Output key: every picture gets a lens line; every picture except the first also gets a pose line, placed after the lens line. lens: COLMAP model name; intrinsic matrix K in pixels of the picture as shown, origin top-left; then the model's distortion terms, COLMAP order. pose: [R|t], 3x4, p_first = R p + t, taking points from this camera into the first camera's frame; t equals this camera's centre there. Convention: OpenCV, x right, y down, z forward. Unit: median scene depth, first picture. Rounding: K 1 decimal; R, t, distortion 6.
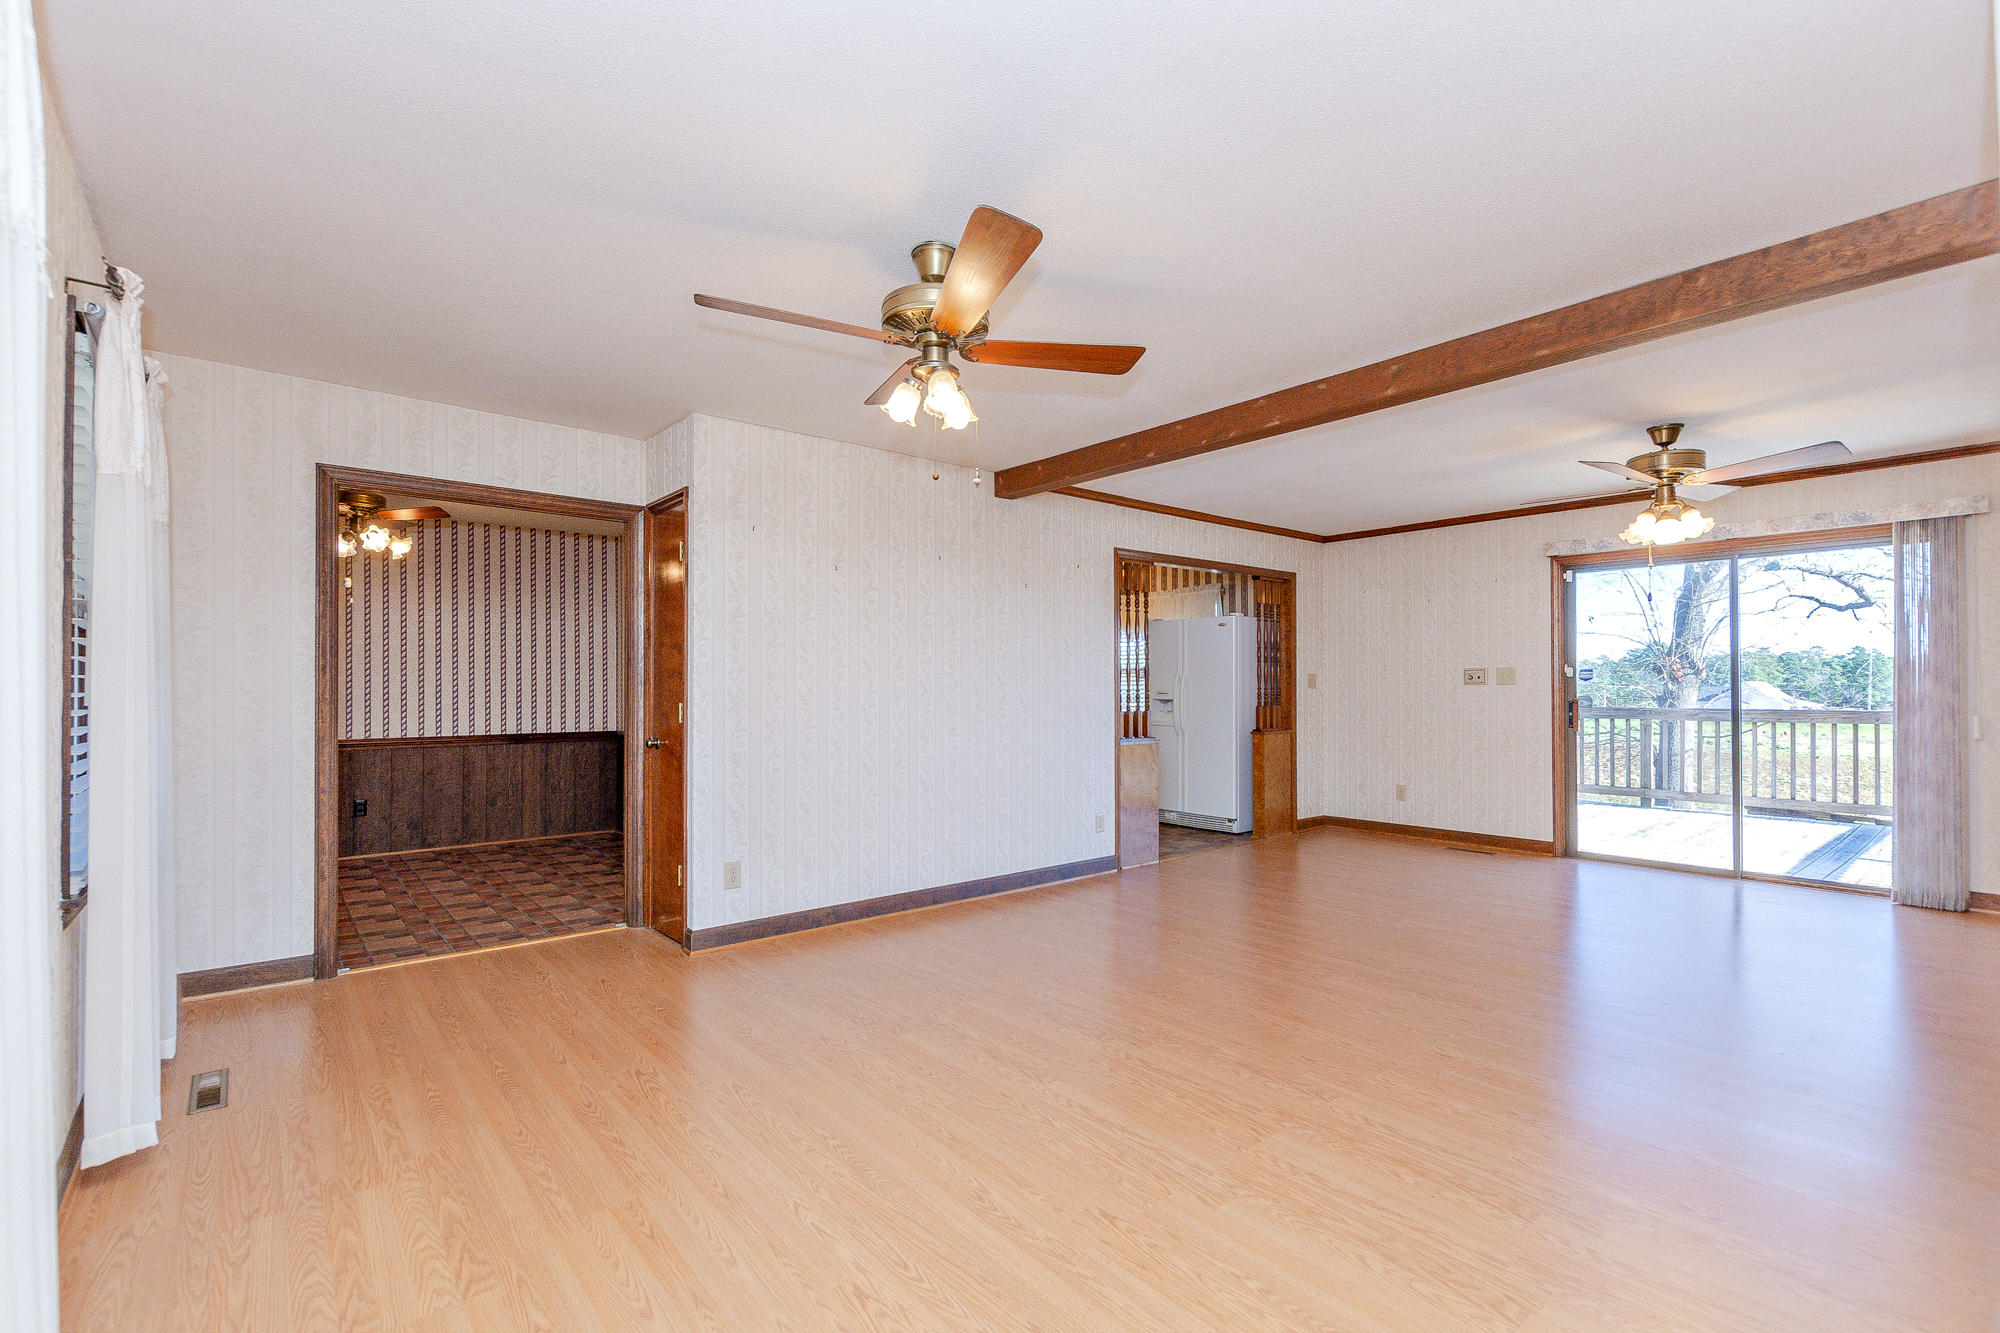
lens RADIAL K [[892.3, 0, 1000.0], [0, 892.3, 666.5], [0, 0, 1]] dist [0.000018, -0.001203]
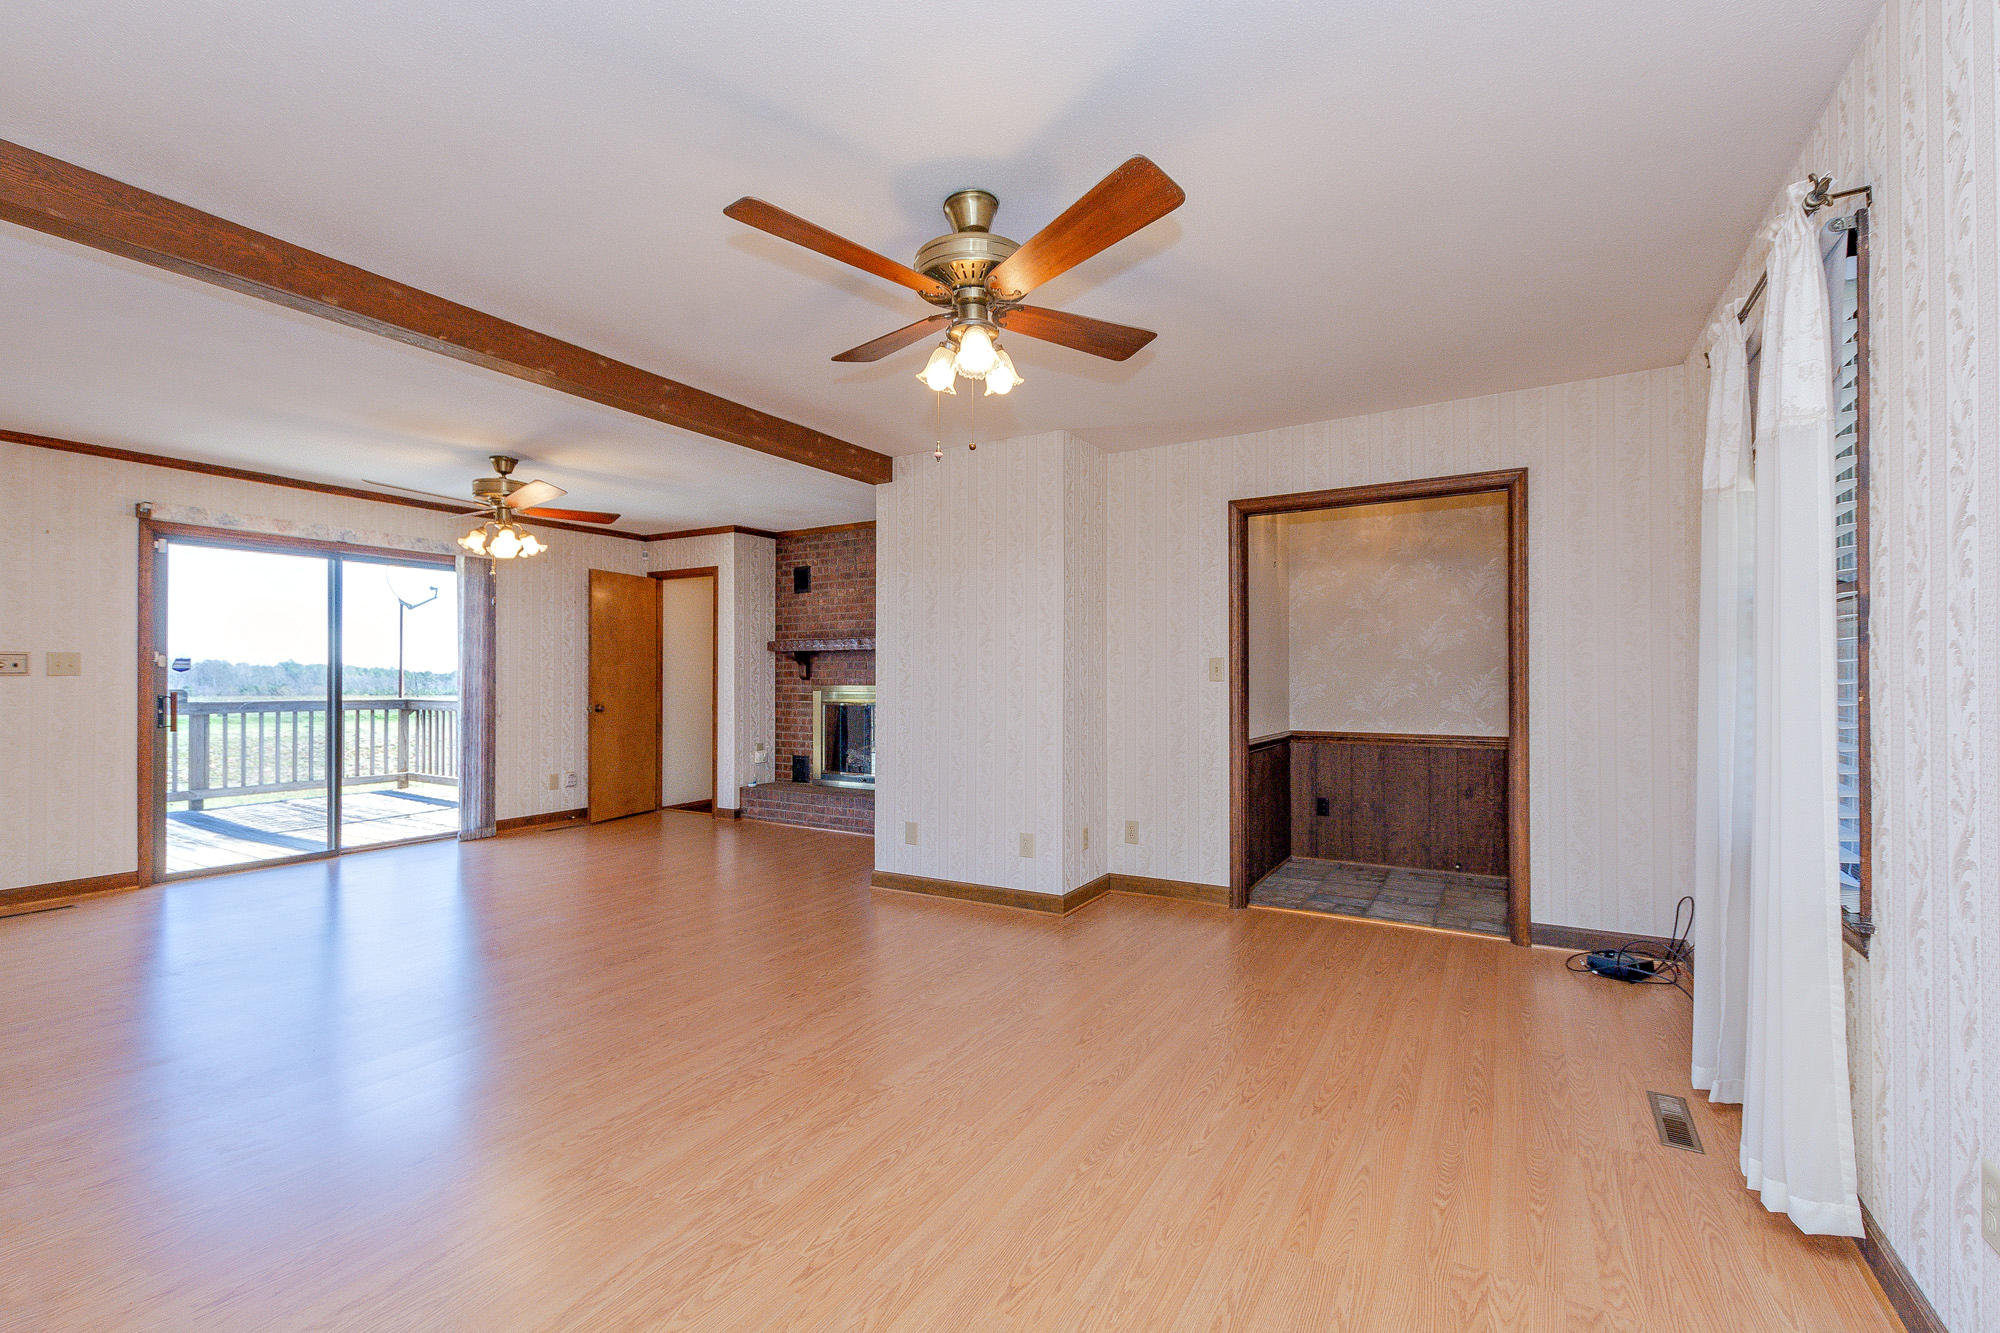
lens RADIAL K [[864.4, 0, 1000.1], [0, 864.4, 672.7], [0, 0, 1]] dist [0.004040, 0.000056]
pose [[-0.336064, 0.007492, 0.941809, -0.471006], [-0.021111, 0.999657, -0.015485, 0.016094], [-0.941603, -0.025086, -0.335790, 0.651875]]
